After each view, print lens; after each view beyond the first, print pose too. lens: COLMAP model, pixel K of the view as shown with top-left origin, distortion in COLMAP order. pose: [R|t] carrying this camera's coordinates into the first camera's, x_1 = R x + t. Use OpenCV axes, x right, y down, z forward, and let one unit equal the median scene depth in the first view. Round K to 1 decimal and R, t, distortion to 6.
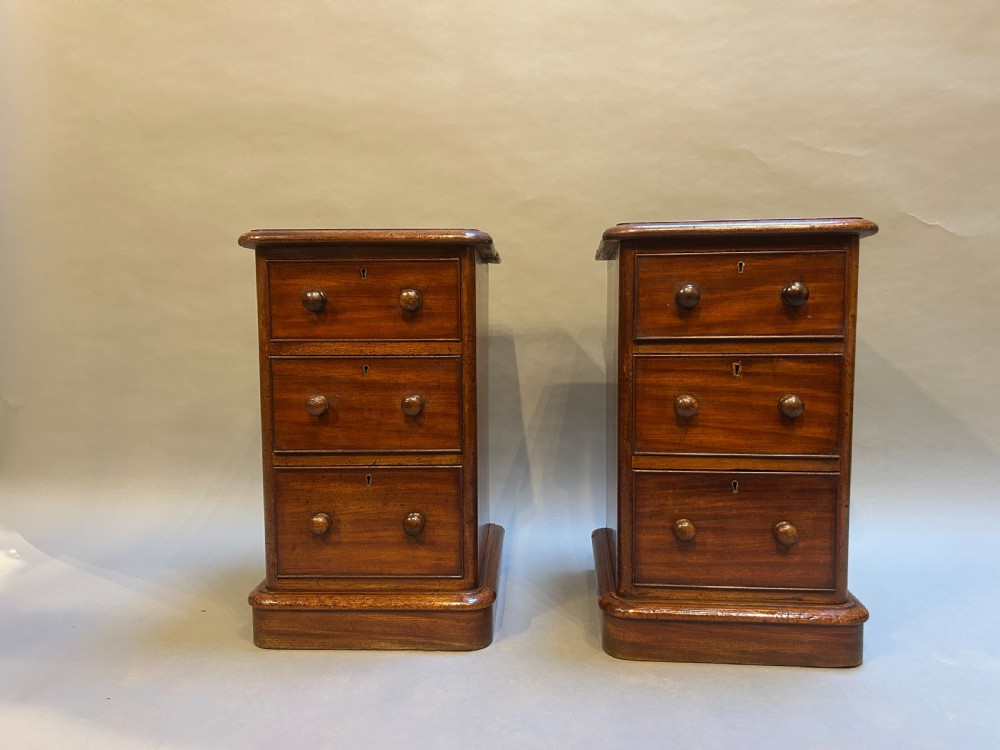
lens RADIAL K [[757.7, 0, 501.6], [0, 757.7, 379.8], [0, 0, 1]] dist [0.049990, -0.061015]
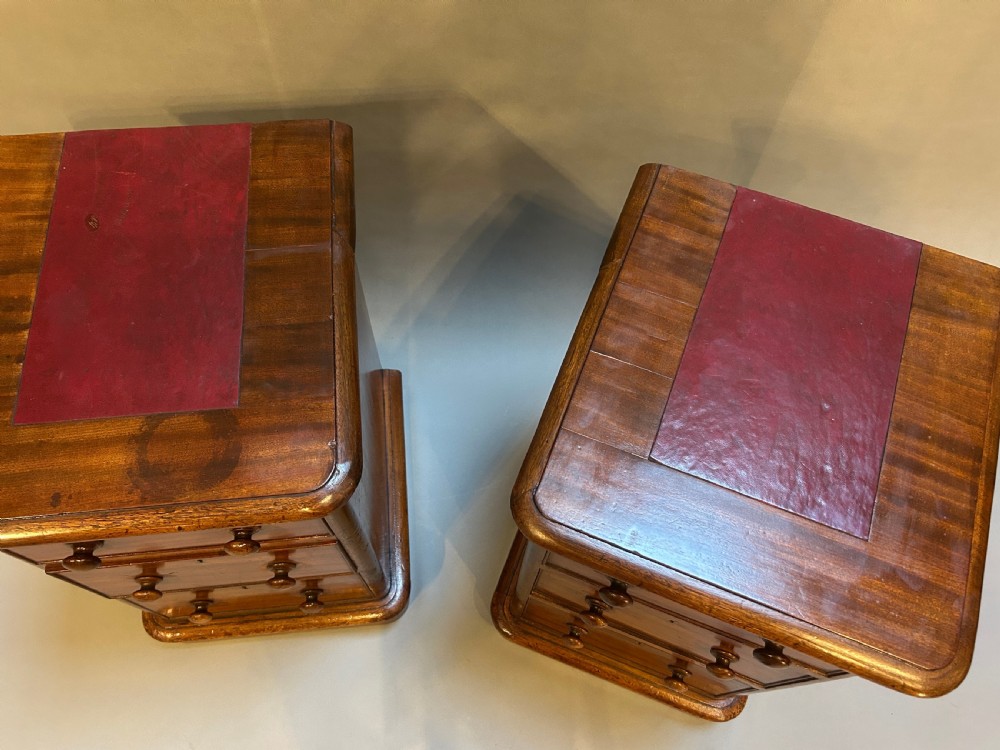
lens RADIAL K [[760.0, 0, 500.0], [0, 760.0, 375.0], [0, 0, 1]] dist [0.001392, 0.007680]
pose [[0.989726, -0.106797, 0.095065, 0.043501], [-0.028386, 0.504885, 0.862720, -0.699472], [-0.140133, -0.856554, 0.496666, 0.757418]]
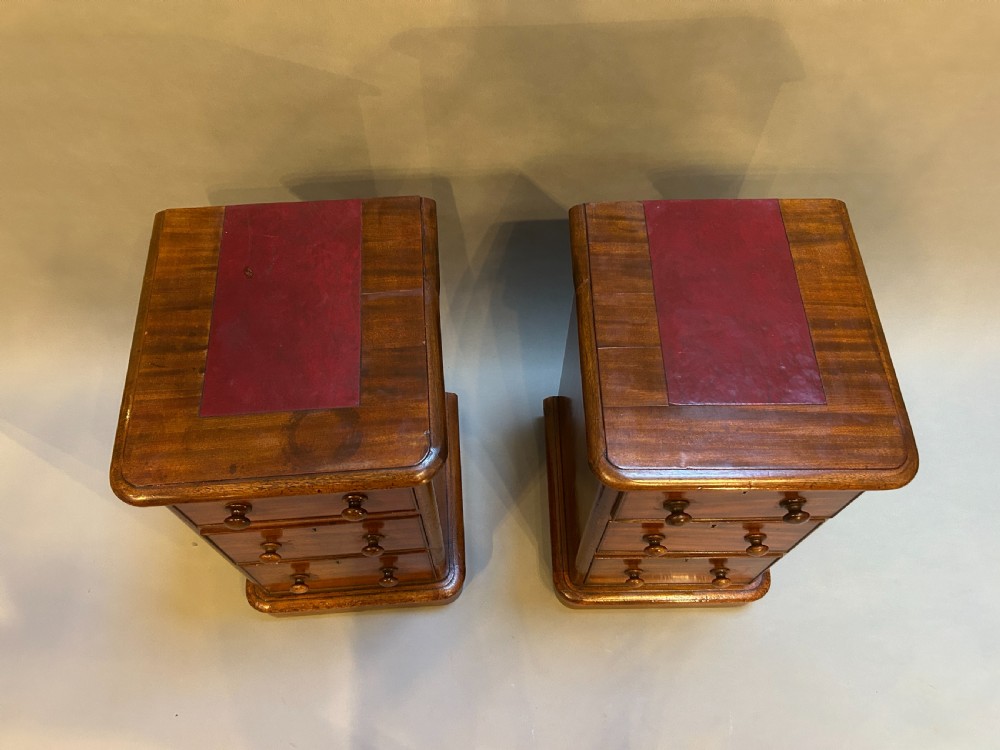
lens RADIAL K [[757.7, 0, 501.6], [0, 757.7, 379.8], [0, 0, 1]] dist [0.049990, -0.061015]
pose [[0.993643, -0.091435, 0.065672, -0.001451], [-0.004767, 0.548662, 0.836031, -0.863875], [-0.112474, -0.831029, 0.544738, 0.624719]]
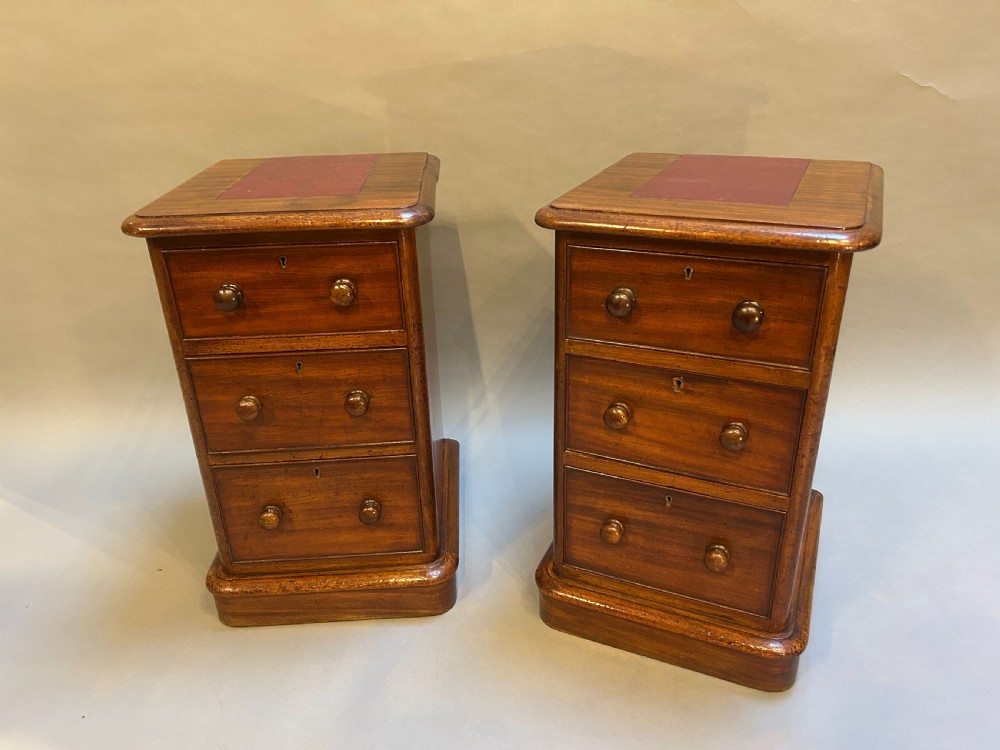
lens RADIAL K [[757.7, 0, 501.6], [0, 757.7, 379.8], [0, 0, 1]] dist [0.049990, -0.061015]
pose [[0.995881, -0.056663, 0.070780, -0.007882], [0.027974, 0.934603, 0.354591, -0.303910], [-0.086243, -0.351151, 0.932339, 0.145333]]
